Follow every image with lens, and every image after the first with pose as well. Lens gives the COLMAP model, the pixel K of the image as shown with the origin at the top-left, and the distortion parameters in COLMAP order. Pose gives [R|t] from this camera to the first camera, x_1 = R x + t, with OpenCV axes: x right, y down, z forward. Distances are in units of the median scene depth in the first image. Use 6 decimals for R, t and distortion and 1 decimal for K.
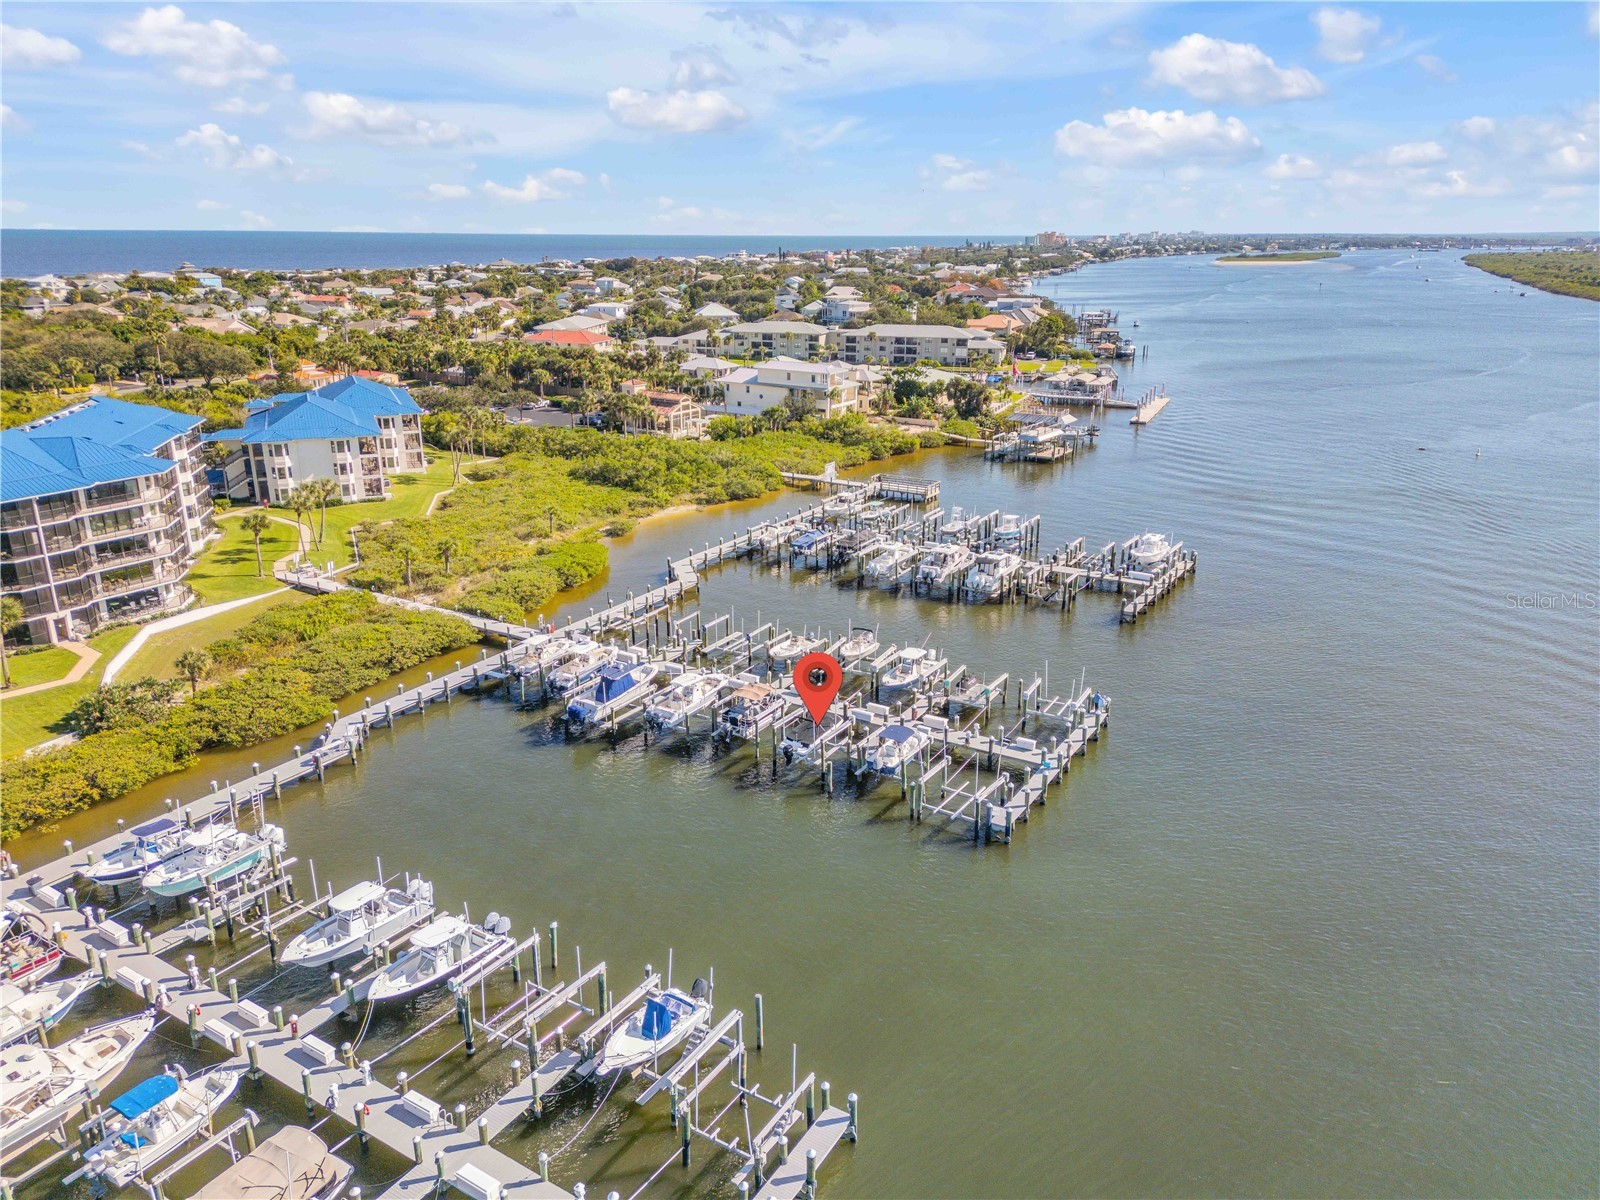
lens RADIAL K [[1113.9, 0, 800.0], [0, 1113.9, 600.0], [0, 0, 1]] dist [0.104671, -0.109203]
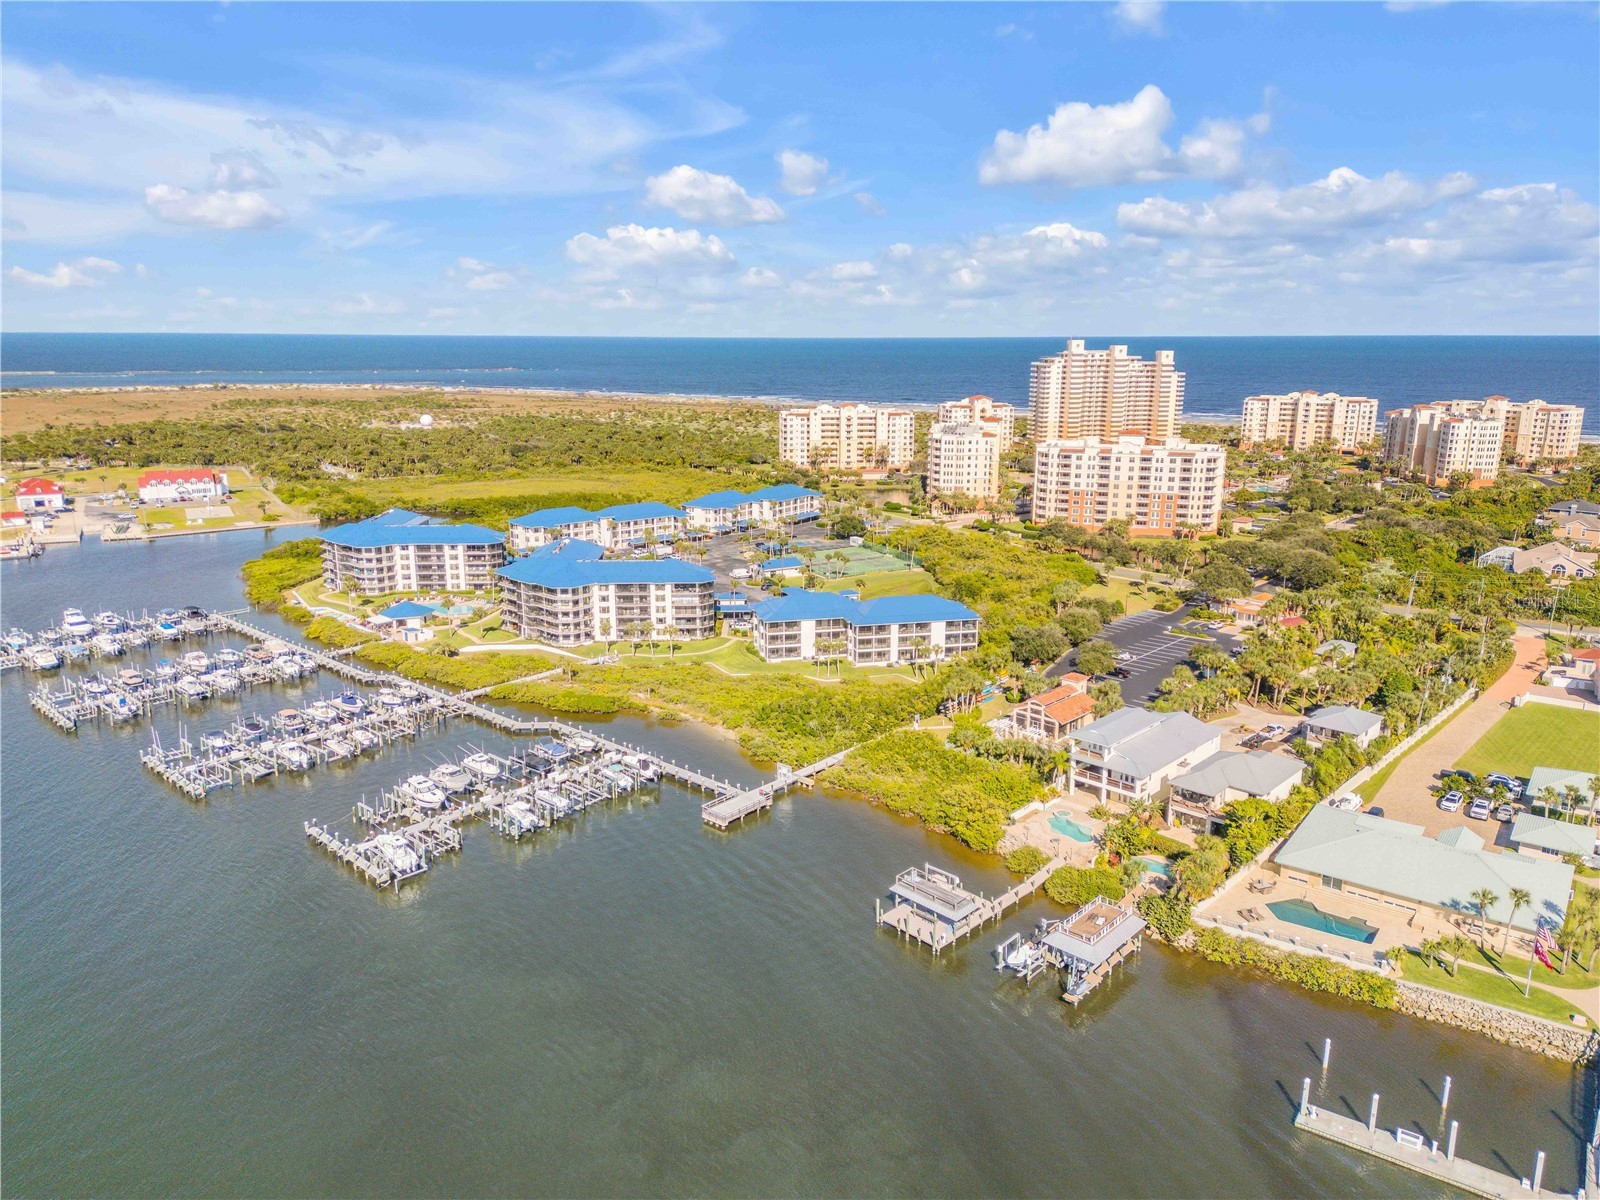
lens RADIAL K [[1113.9, 0, 800.0], [0, 1113.9, 600.0], [0, 0, 1]] dist [0.104671, -0.109203]
pose [[-0.188000, 0.224453, -0.956178, 1.325753], [-0.306866, 0.911377, 0.274271, -0.746131], [0.933000, 0.344981, -0.102462, 1.457300]]
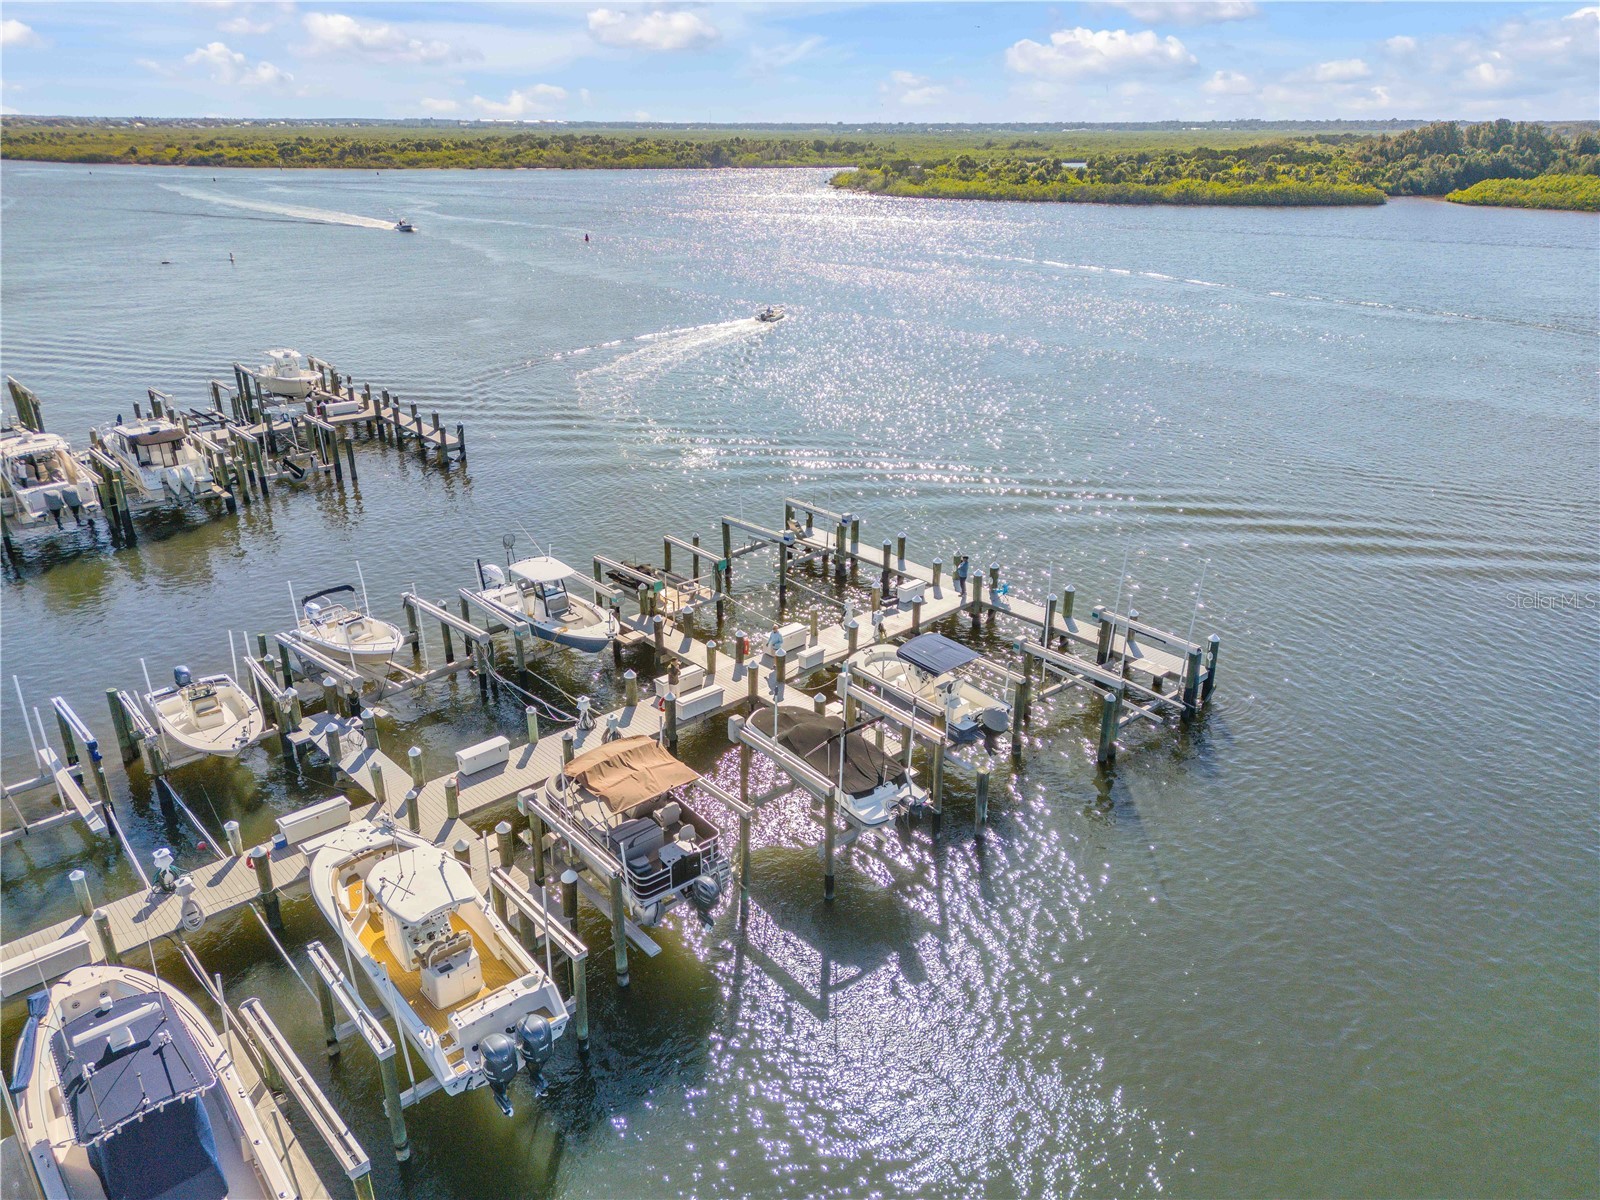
lens RADIAL K [[1118.3, 0, 800.0], [0, 1118.3, 600.0], [0, 0, 1]] dist [0.075773, -0.066125]
pose [[0.279141, -0.375458, 0.883805, -0.206542], [0.296831, 0.909052, 0.292432, -0.031041], [-0.913220, 0.180711, 0.365201, 0.562388]]
